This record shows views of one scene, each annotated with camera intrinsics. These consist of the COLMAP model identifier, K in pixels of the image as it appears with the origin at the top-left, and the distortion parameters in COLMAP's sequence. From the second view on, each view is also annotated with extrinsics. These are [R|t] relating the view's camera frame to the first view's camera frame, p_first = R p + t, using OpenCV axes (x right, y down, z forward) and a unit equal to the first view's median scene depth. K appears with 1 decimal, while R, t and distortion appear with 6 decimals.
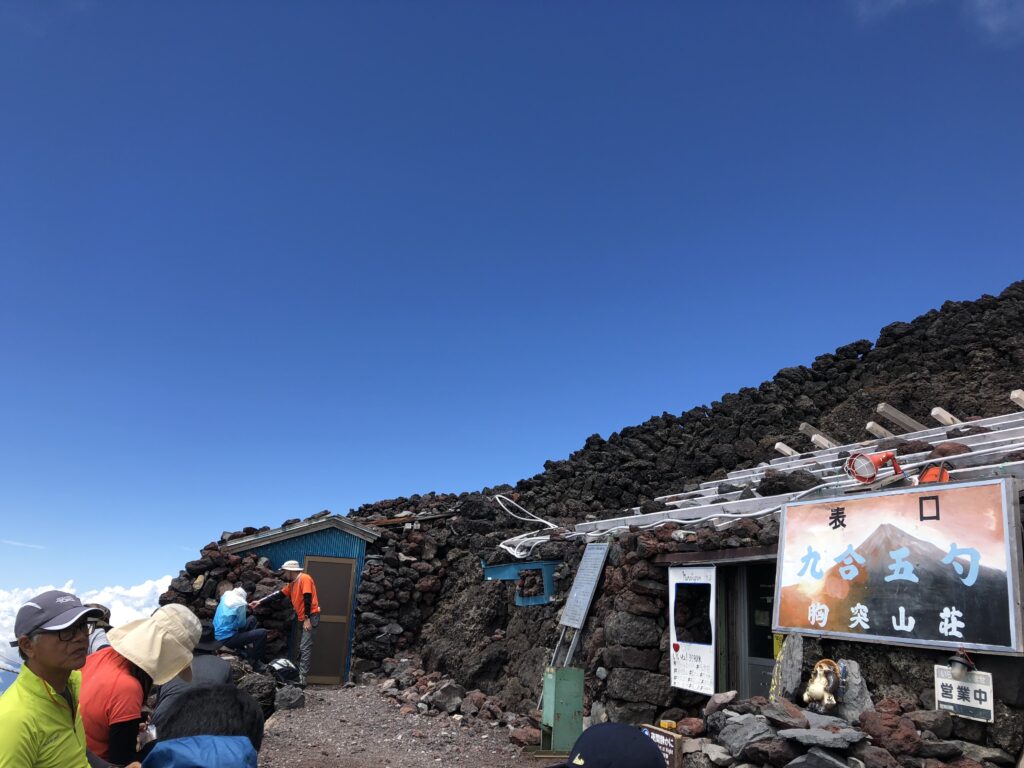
lens RADIAL K [[826.2, 0, 503.3], [0, 826.2, 368.6], [0, 0, 1]] dist [0.037015, -0.024776]
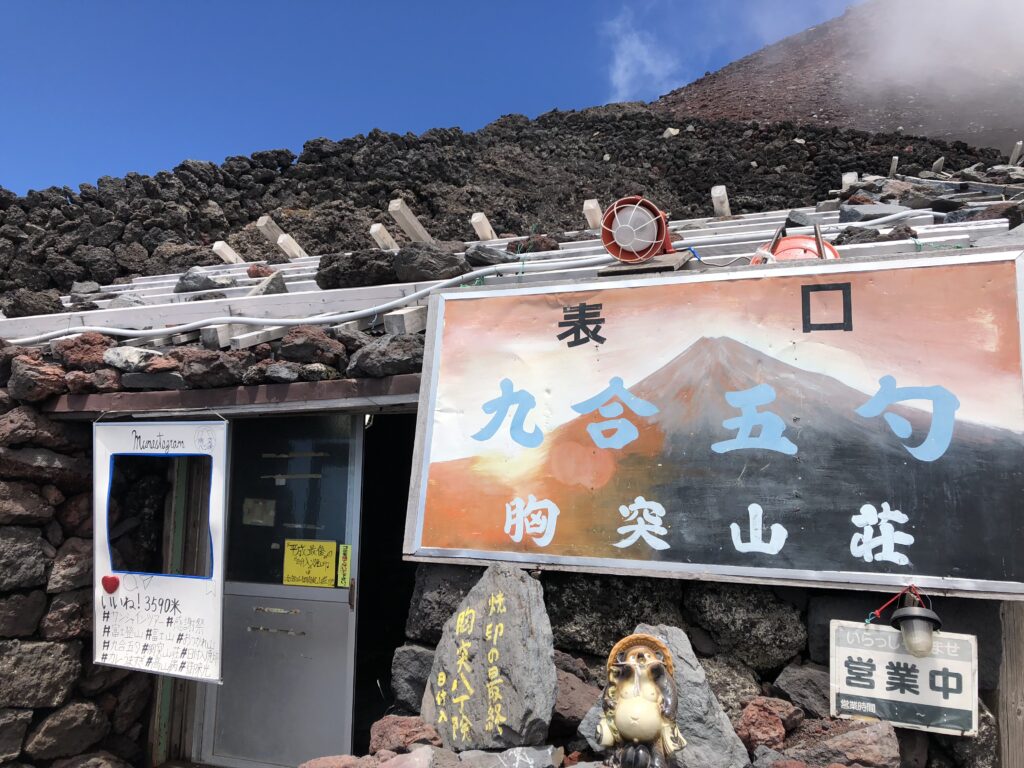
lens RADIAL K [[826.2, 0, 504.9], [0, 826.2, 378.8], [0, 0, 1]] dist [0.037015, -0.024776]
pose [[0.693104, 0.046695, 0.719324, 0.024064], [-0.175922, 0.978683, 0.105978, 0.145667], [-0.699041, -0.199999, 0.686544, 0.603940]]
